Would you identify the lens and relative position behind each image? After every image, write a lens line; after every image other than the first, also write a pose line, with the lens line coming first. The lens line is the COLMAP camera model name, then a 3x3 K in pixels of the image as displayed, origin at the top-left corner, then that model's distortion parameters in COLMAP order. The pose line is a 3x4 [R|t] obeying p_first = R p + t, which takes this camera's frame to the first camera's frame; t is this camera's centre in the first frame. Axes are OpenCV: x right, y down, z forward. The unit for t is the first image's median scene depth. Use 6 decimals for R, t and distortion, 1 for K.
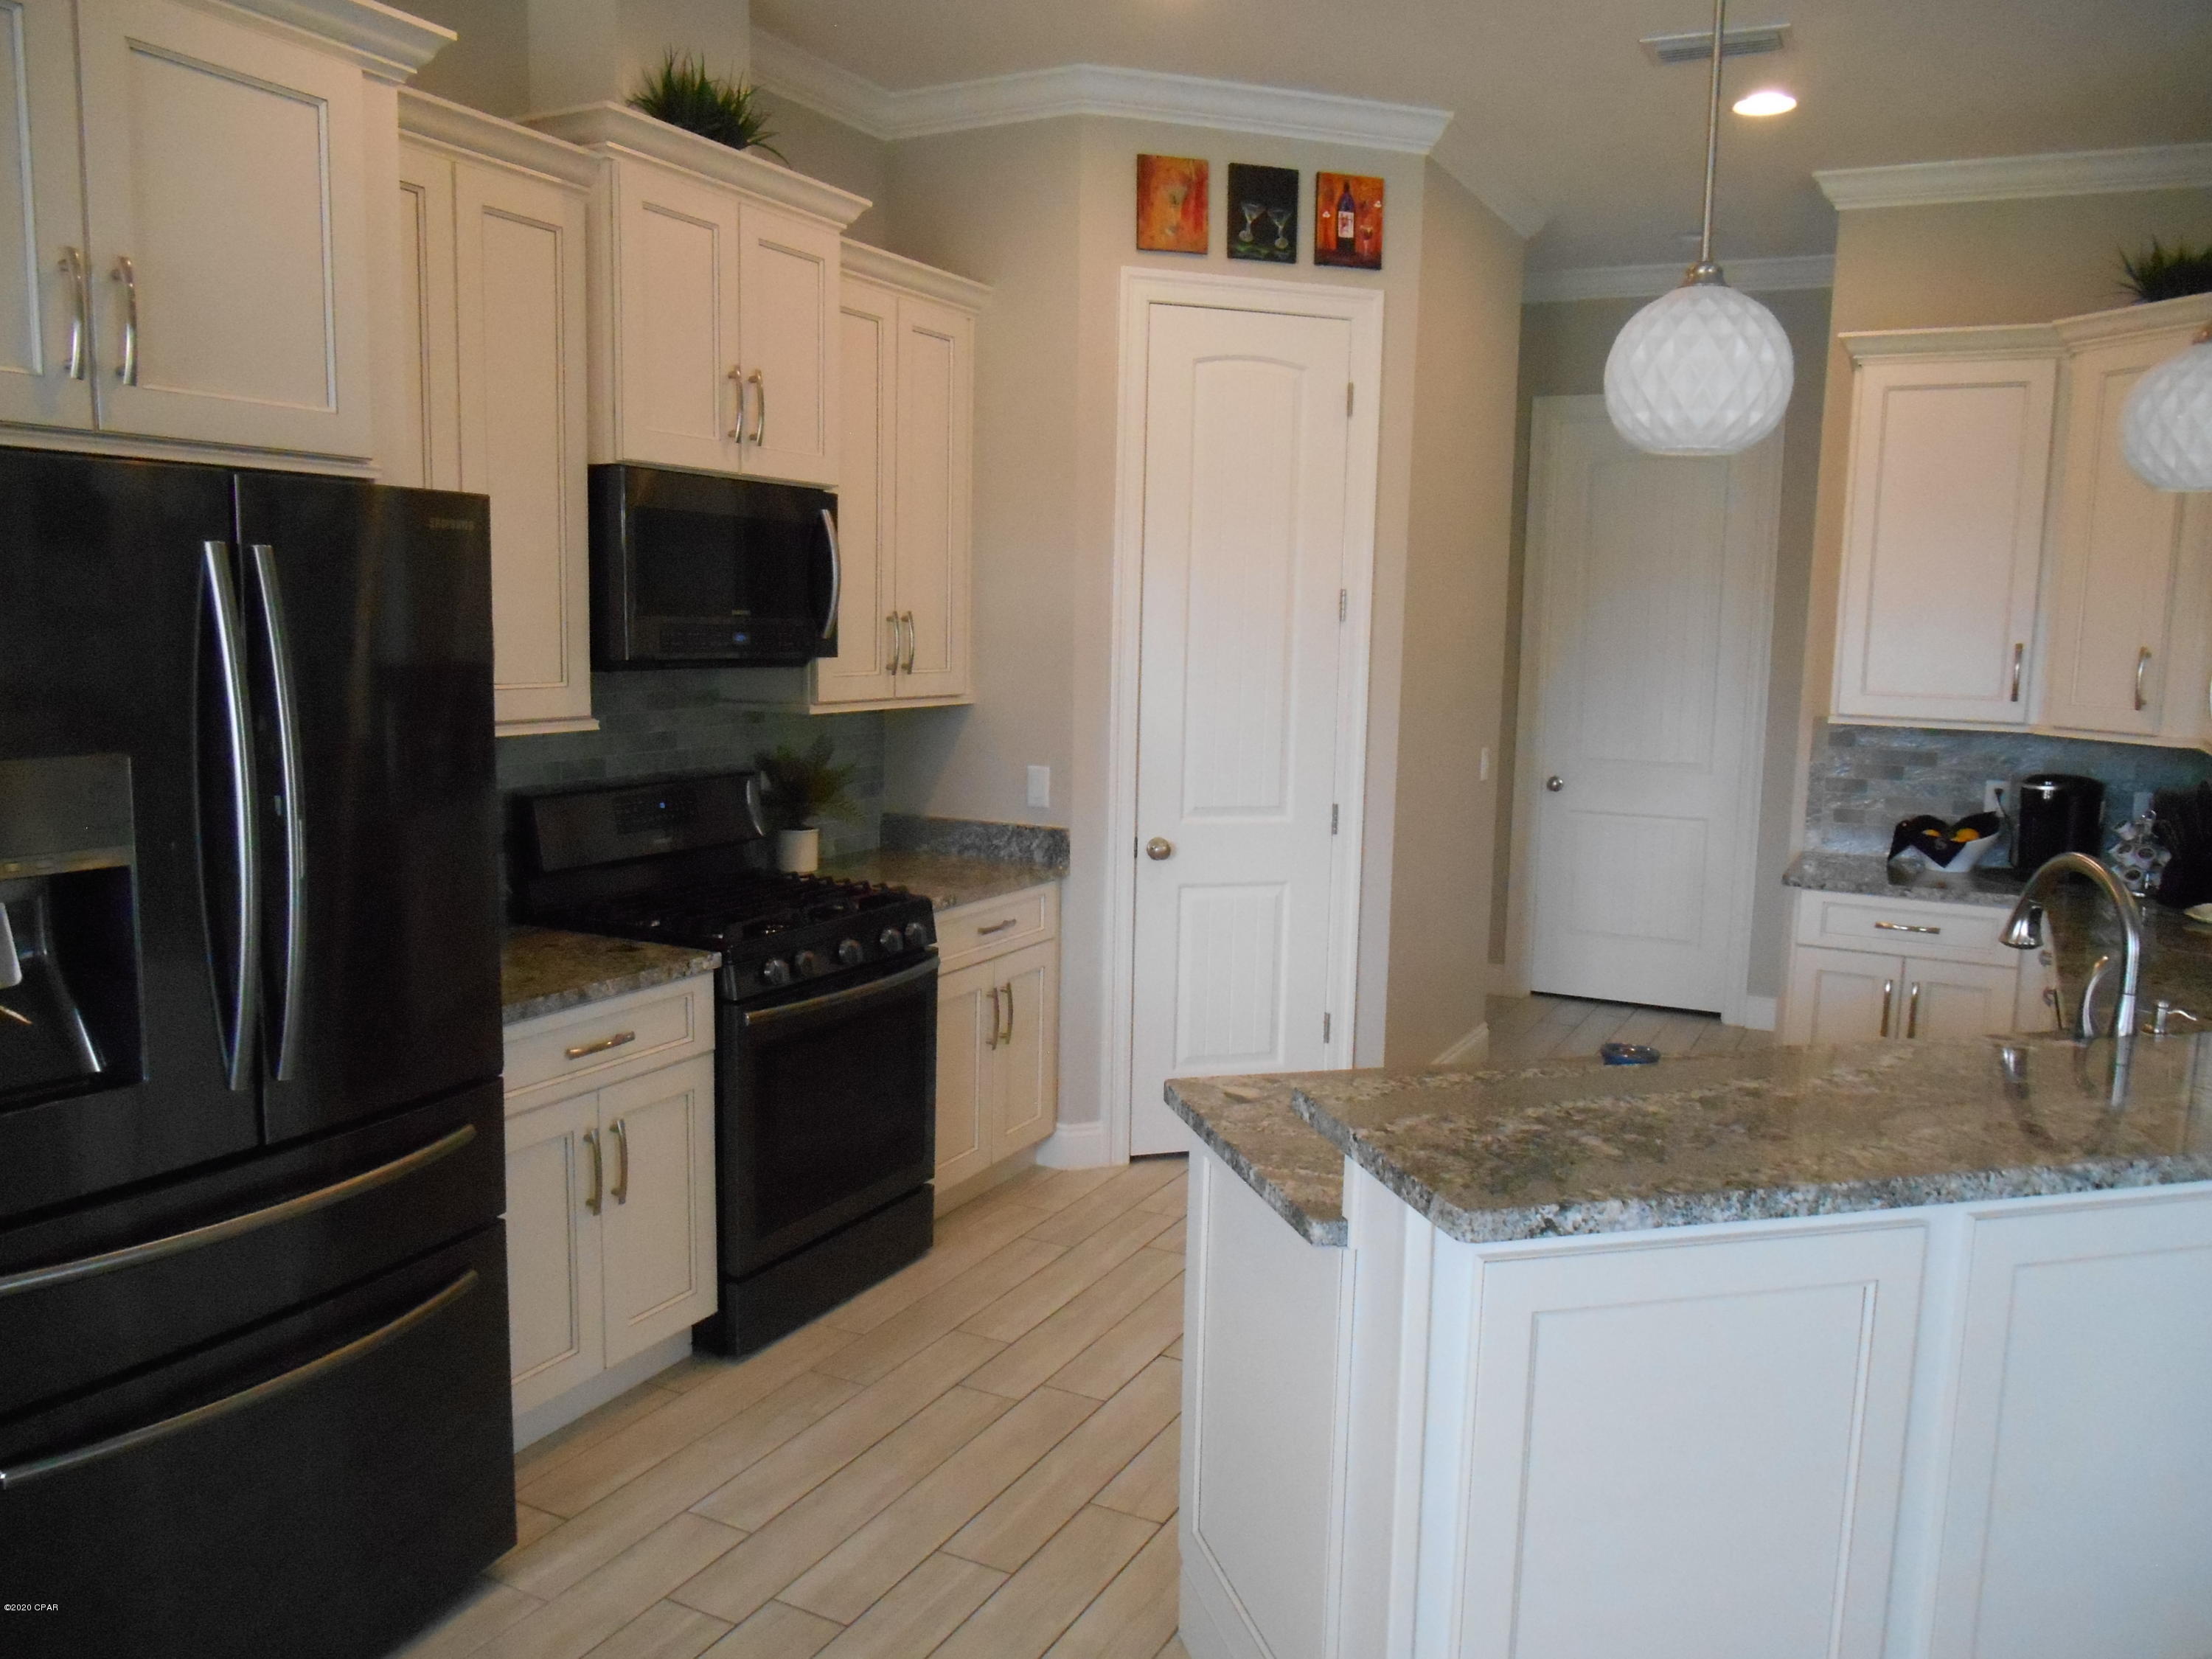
lens RADIAL K [[1689.0, 0, 1116.2], [0, 1689.0, 828.3], [0, 0, 1]] dist [-0.038989, 0.027791]
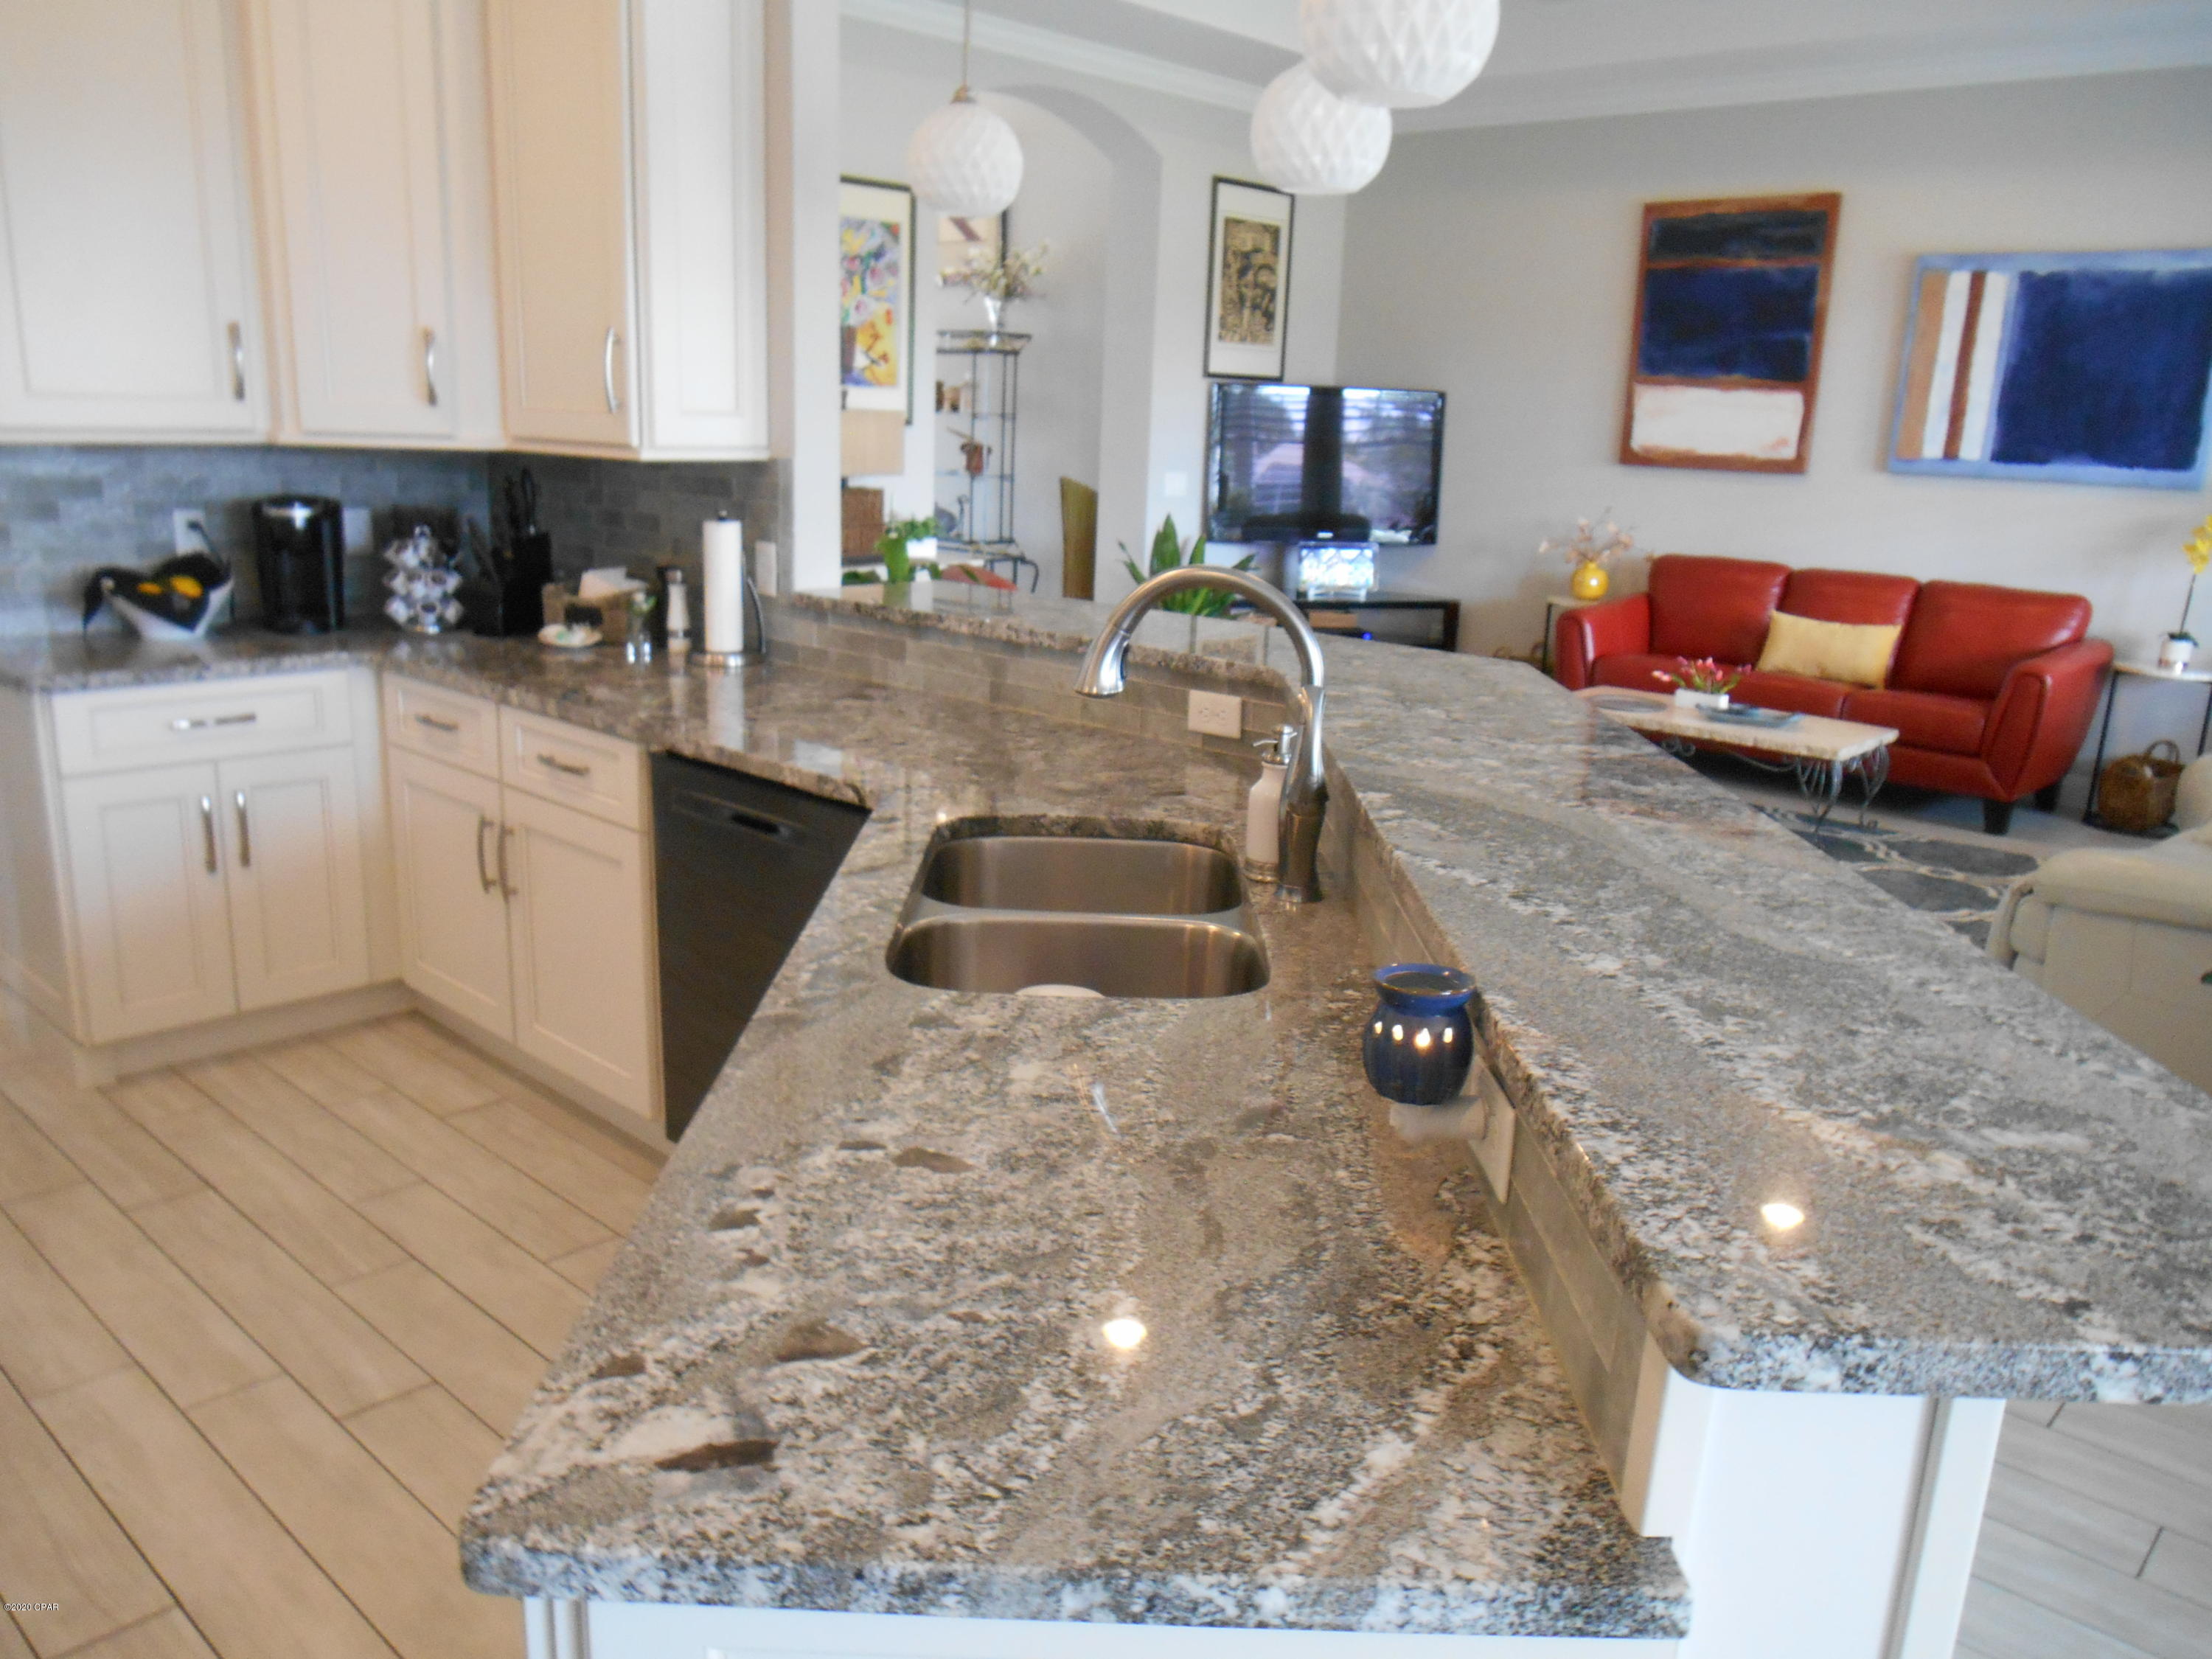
lens RADIAL K [[1689.0, 0, 1104.0], [0, 1689.0, 846.0], [0, 0, 1]] dist [-0.038989, 0.027791]
pose [[0.273538, -0.257378, 0.926787, -0.118278], [0.092459, 0.966109, 0.241009, -0.029481], [-0.957407, 0.019764, 0.288065, 0.441382]]
